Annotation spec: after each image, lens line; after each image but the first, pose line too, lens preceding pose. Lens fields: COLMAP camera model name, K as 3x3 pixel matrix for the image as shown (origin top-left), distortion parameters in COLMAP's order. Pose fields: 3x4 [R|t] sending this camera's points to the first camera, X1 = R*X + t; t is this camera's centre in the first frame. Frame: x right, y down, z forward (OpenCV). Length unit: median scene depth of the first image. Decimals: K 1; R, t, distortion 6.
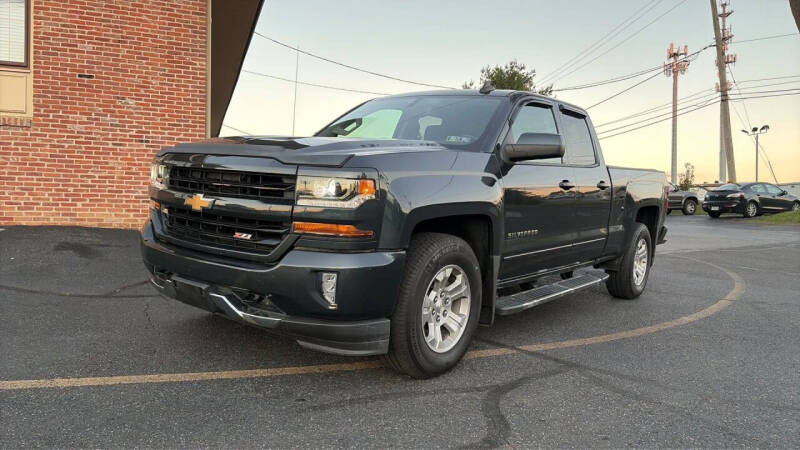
lens RADIAL K [[573.0, 0, 404.7], [0, 573.0, 229.6], [0, 0, 1]] dist [0.055931, -0.056842]
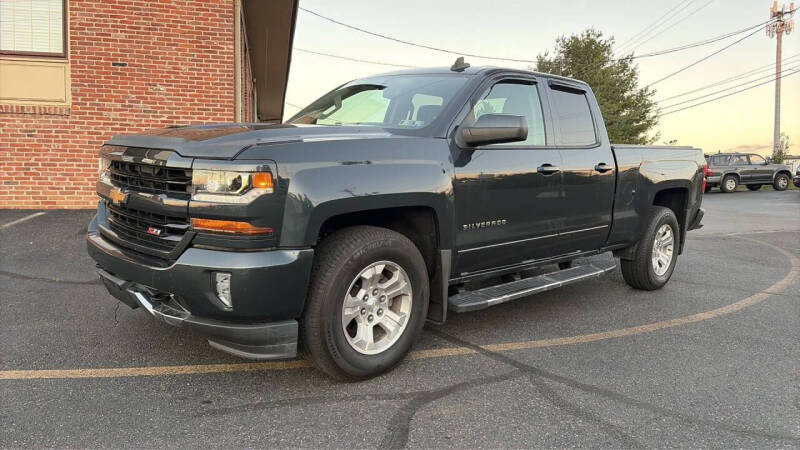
lens RADIAL K [[573.0, 0, 403.8], [0, 573.0, 227.8], [0, 0, 1]] dist [0.055931, -0.056842]
pose [[0.990811, 0.002219, -0.135237, 0.162569], [0.002923, 0.999281, 0.037812, -0.018461], [0.135224, -0.037859, 0.990092, 0.058405]]
